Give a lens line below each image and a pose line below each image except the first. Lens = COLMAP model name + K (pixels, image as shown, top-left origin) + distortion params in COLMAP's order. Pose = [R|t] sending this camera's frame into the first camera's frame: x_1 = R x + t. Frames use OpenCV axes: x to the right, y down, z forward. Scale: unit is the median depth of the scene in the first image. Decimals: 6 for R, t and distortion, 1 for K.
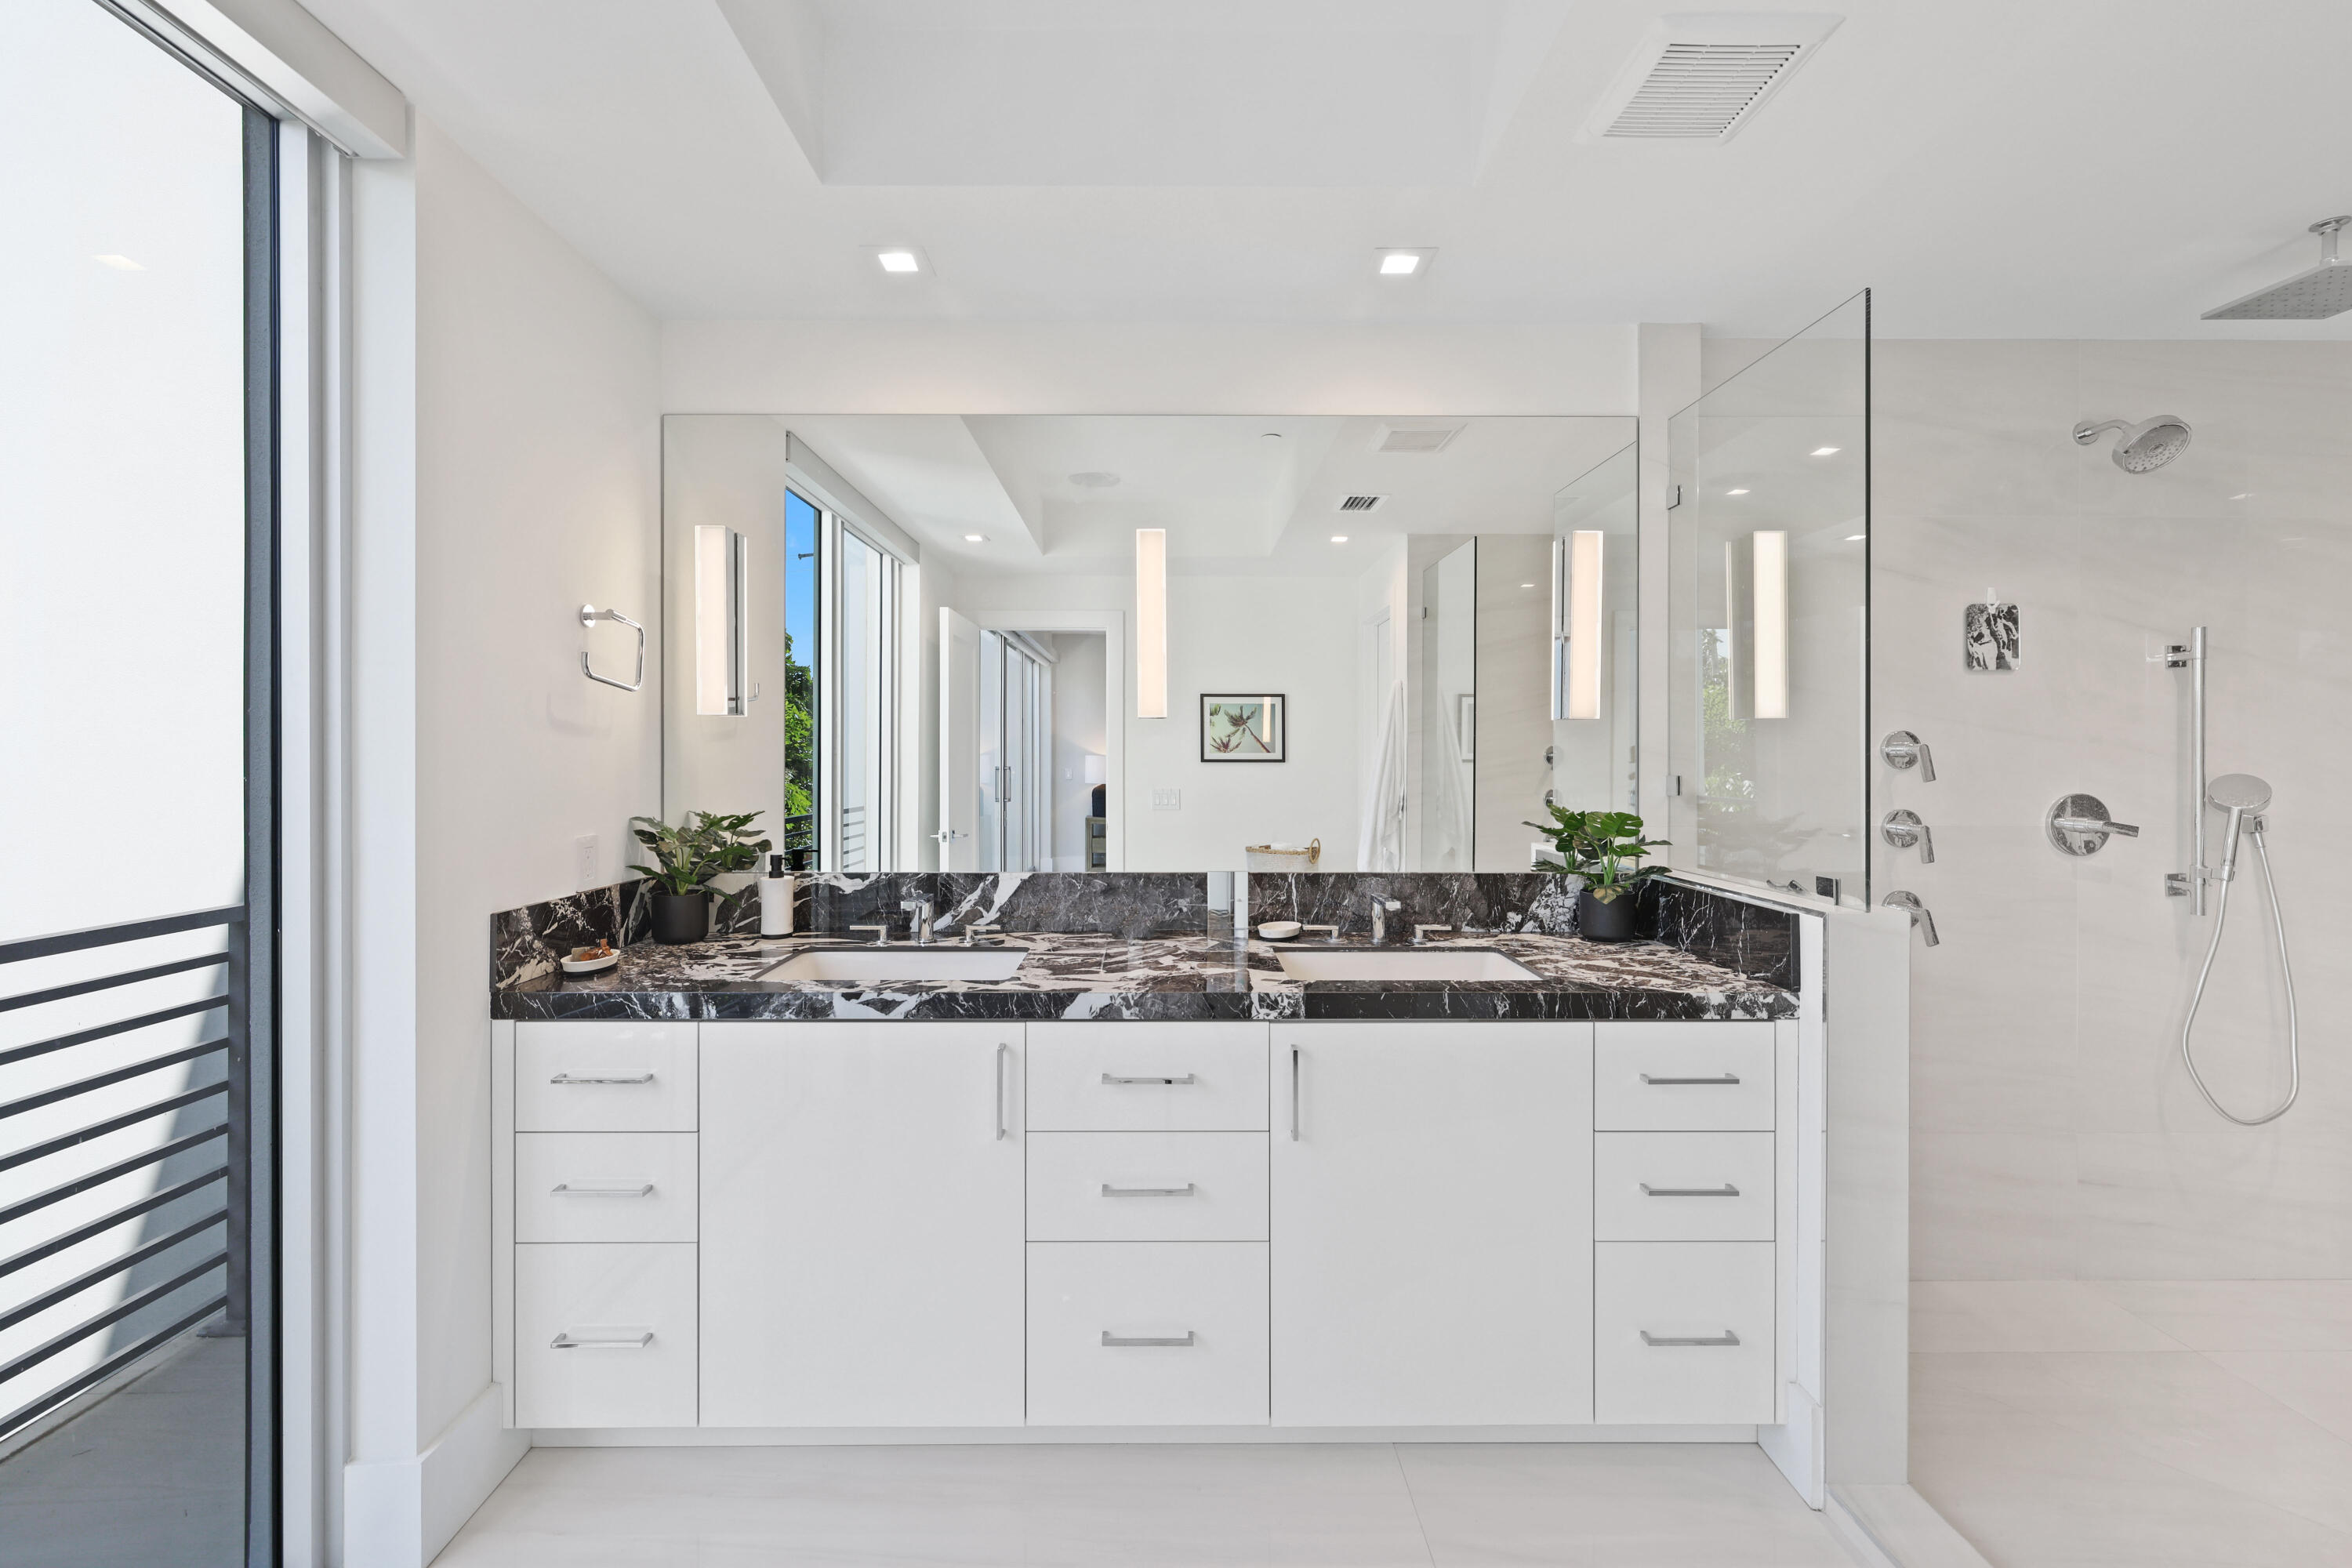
lens RADIAL K [[991.5, 0, 1170.4], [0, 991.5, 756.8], [0, 0, 1]] dist [-0.001291, 0.000711]
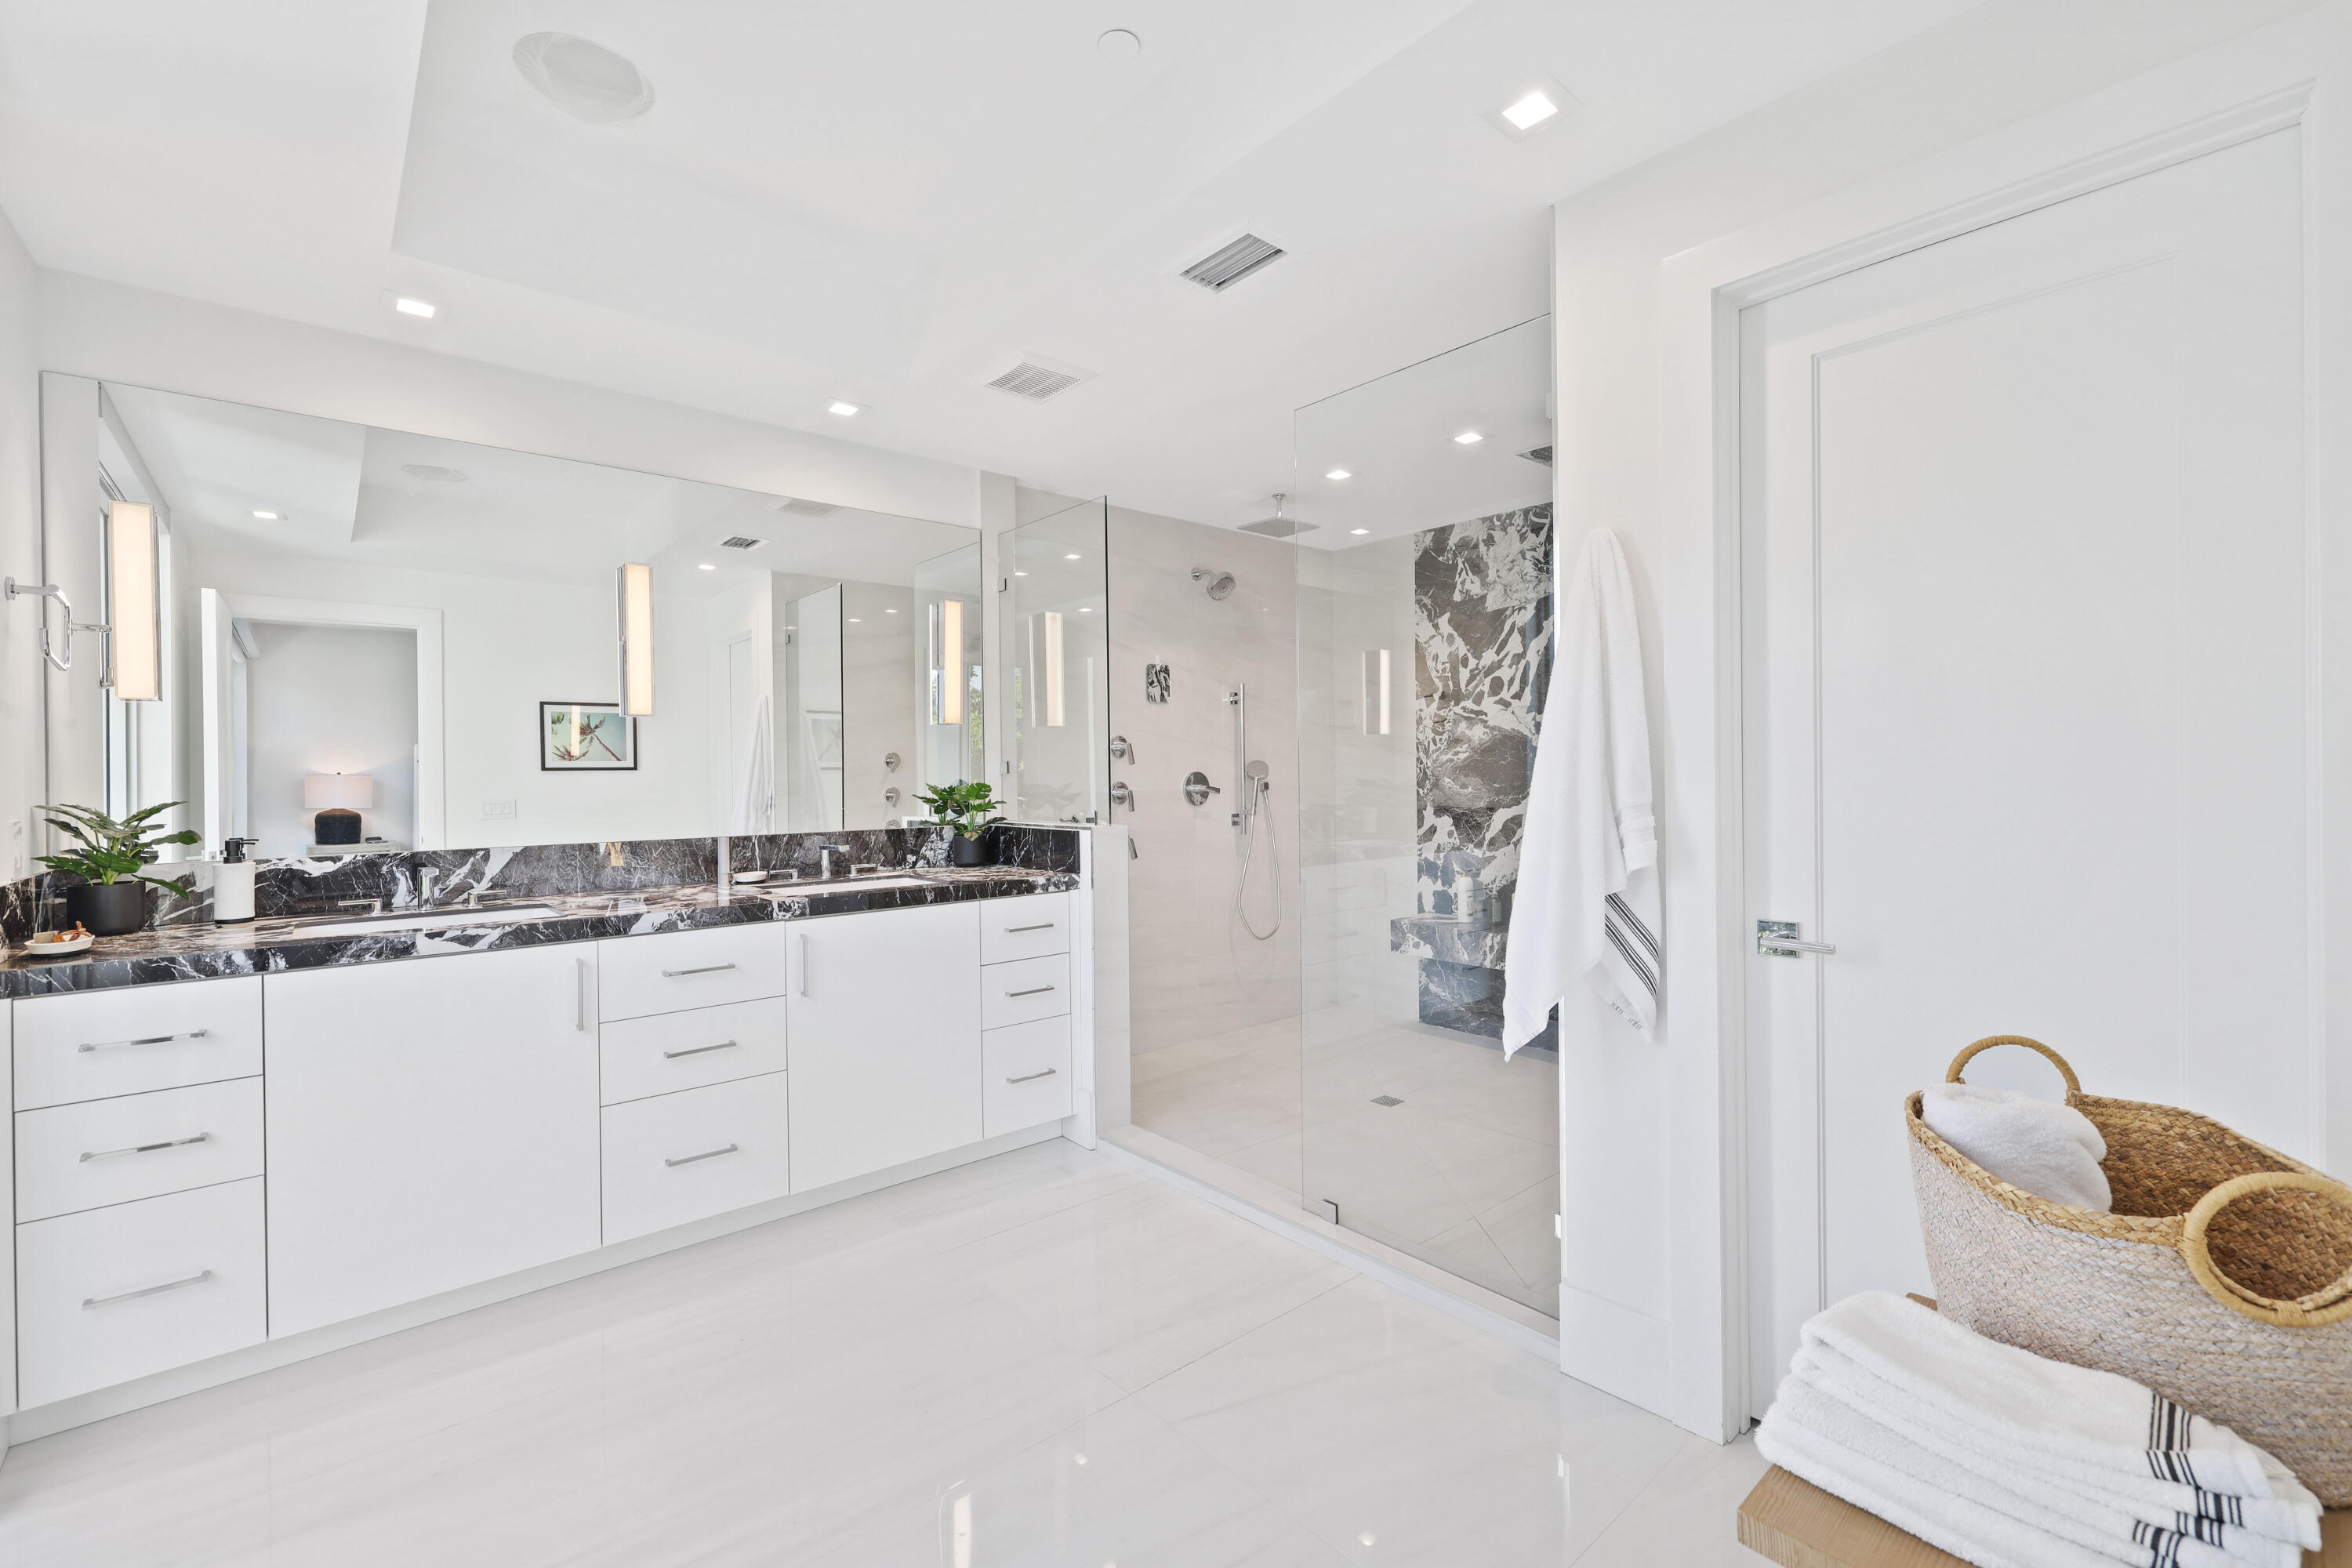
lens RADIAL K [[991.5, 0, 1165.8], [0, 991.5, 774.9], [0, 0, 1]] dist [-0.001291, 0.000711]
pose [[0.764802, -0.010414, 0.644181, -0.319925], [0.013896, 0.999903, -0.000333, 0.045521], [-0.644115, 0.009206, 0.764873, -0.381329]]
